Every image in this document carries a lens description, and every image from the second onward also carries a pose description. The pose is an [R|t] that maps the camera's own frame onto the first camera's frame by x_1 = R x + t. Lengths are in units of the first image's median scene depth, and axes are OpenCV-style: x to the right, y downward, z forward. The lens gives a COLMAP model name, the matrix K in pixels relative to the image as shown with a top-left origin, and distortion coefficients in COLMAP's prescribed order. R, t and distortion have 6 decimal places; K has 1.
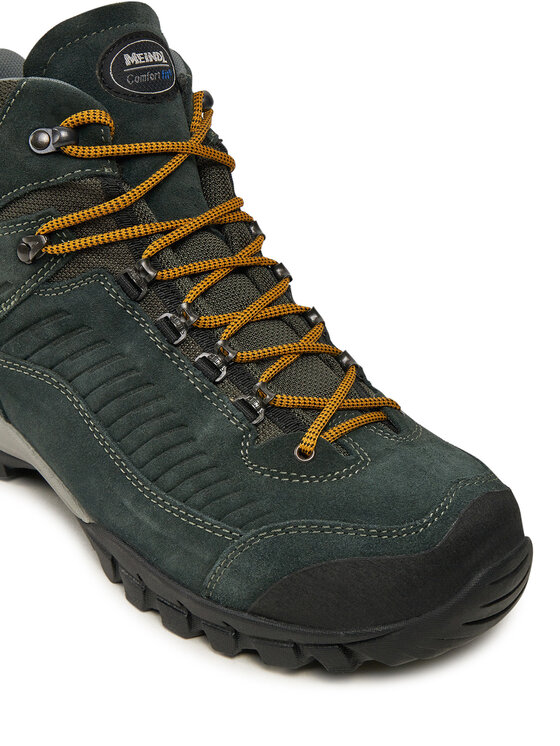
lens RADIAL K [[1101.8, 0, 280.0], [0, 1101.8, 373.0], [0, 0, 1]] dist [-0.036045, 0.088453]
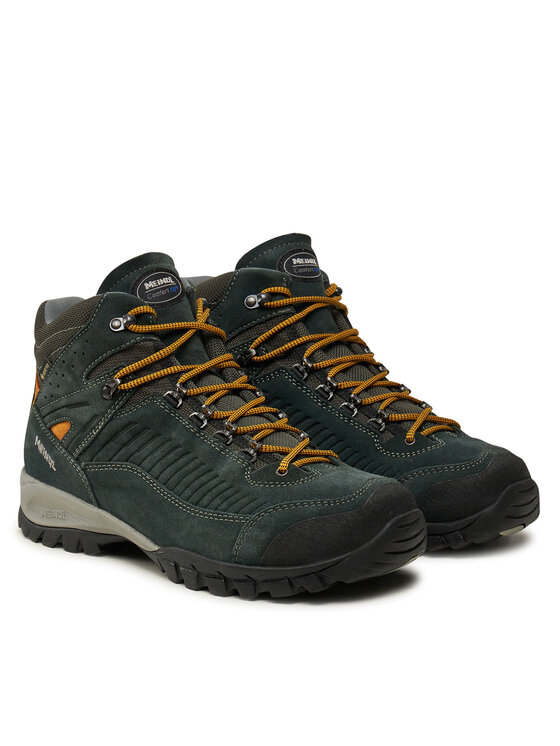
lens RADIAL K [[1671.2, 0, 280.0], [0, 1671.2, 373.0], [0, 0, 1]] dist [0.012177, -0.032010]
pose [[0.993554, -0.111555, 0.020130, -0.015986], [0.111376, 0.927633, -0.356500, 0.836328], [0.021096, 0.356444, 0.934078, -1.459131]]
